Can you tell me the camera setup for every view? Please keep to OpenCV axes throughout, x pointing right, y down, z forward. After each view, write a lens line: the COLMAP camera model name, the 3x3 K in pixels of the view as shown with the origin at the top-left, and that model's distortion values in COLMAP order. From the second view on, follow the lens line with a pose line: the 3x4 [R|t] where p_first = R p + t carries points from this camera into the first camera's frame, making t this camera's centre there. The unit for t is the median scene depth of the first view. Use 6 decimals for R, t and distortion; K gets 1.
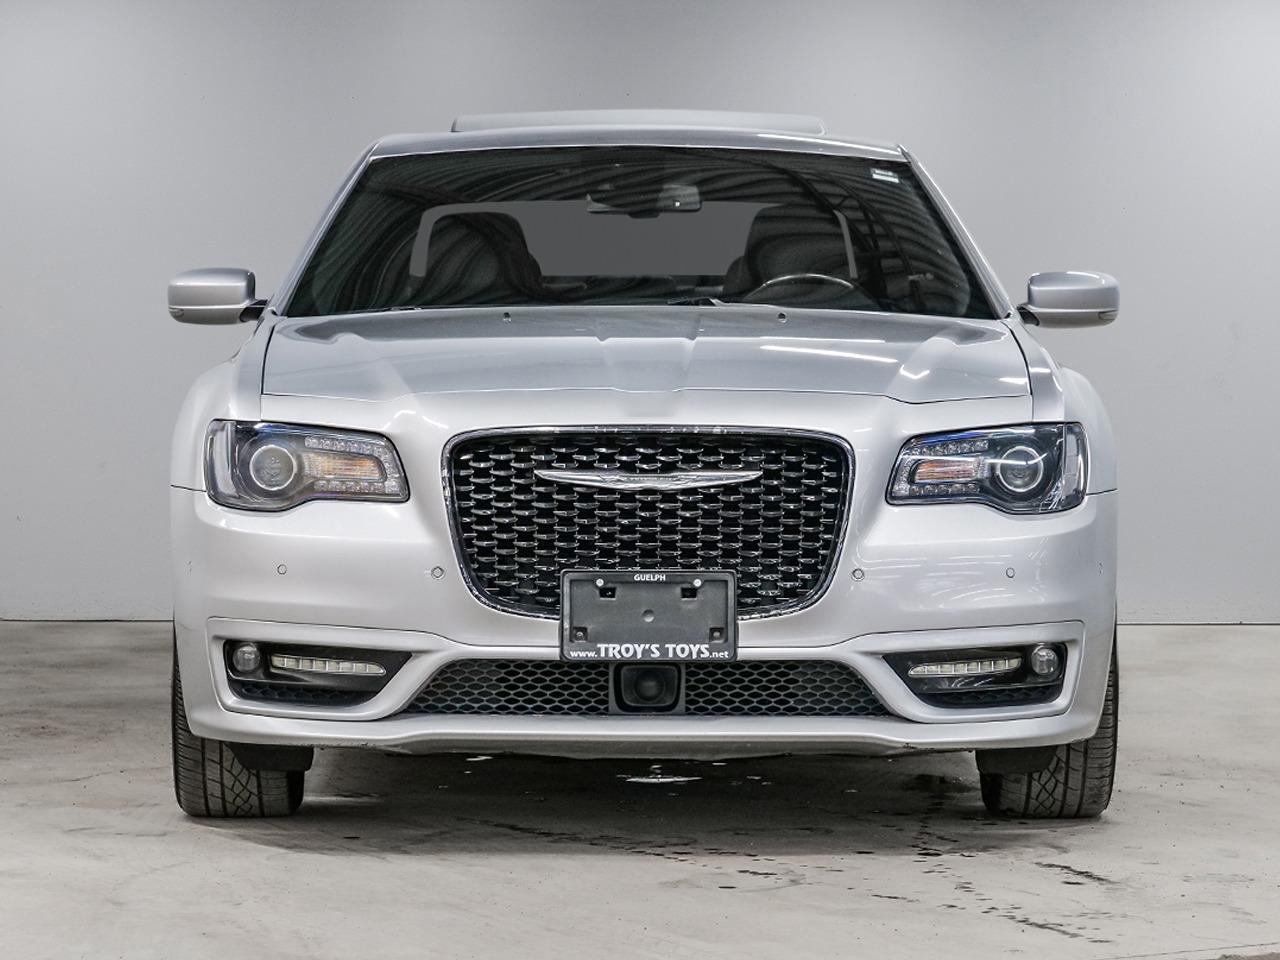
lens RADIAL K [[4136.9, 0, 638.1], [0, 4136.9, 481.3], [0, 0, 1]] dist [-0.002903, 0.000000]
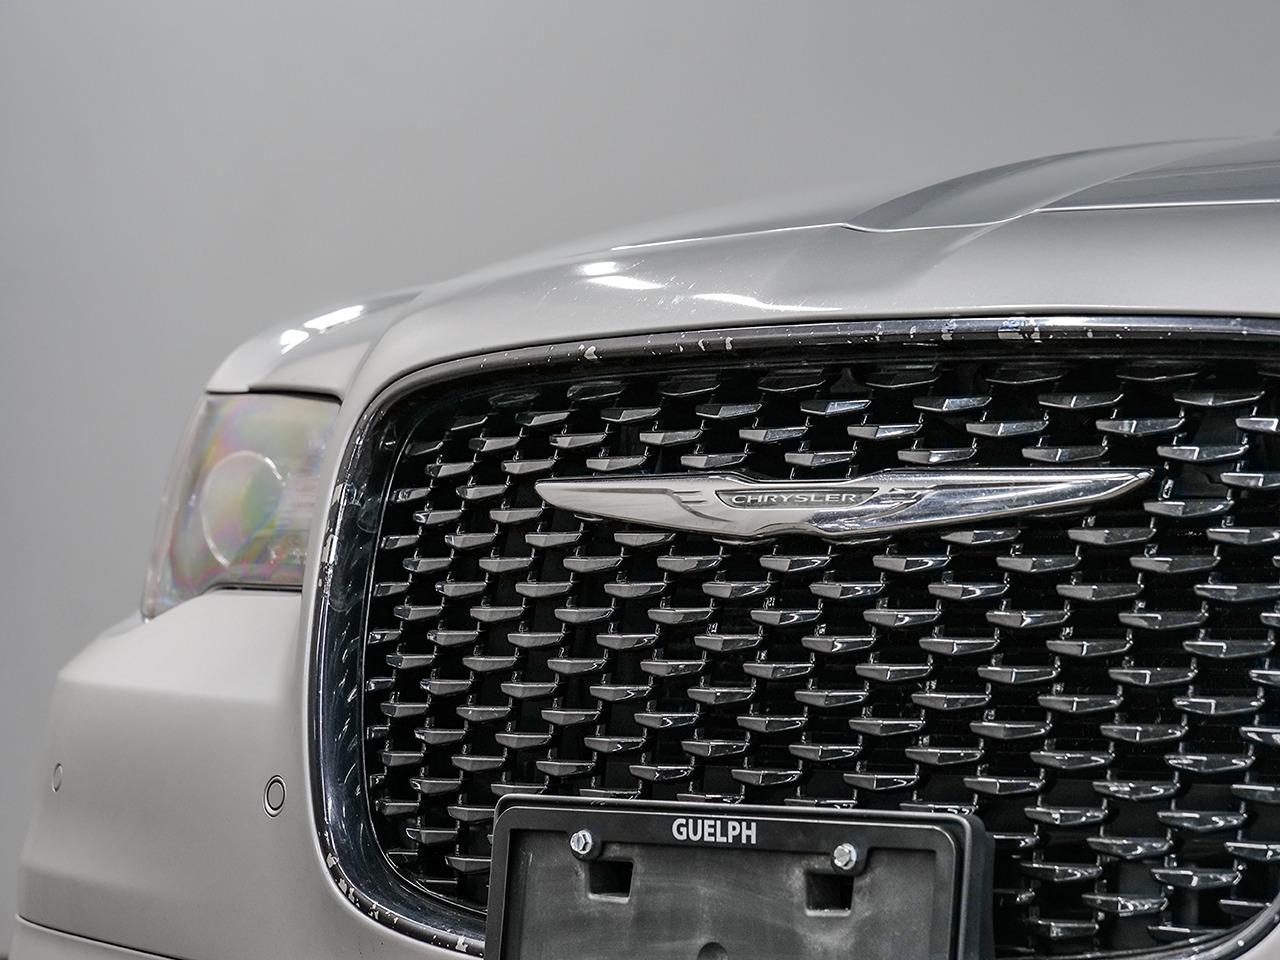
lens RADIAL K [[4136.9, 0, 638.7], [0, 4136.9, 484.1], [0, 0, 1]] dist [-0.002903, 0.000000]
pose [[0.792317, -0.014359, -0.609941, 0.173564], [-0.028575, 0.997753, -0.060608, 0.016597], [0.609440, 0.065450, 0.790126, 0.758906]]
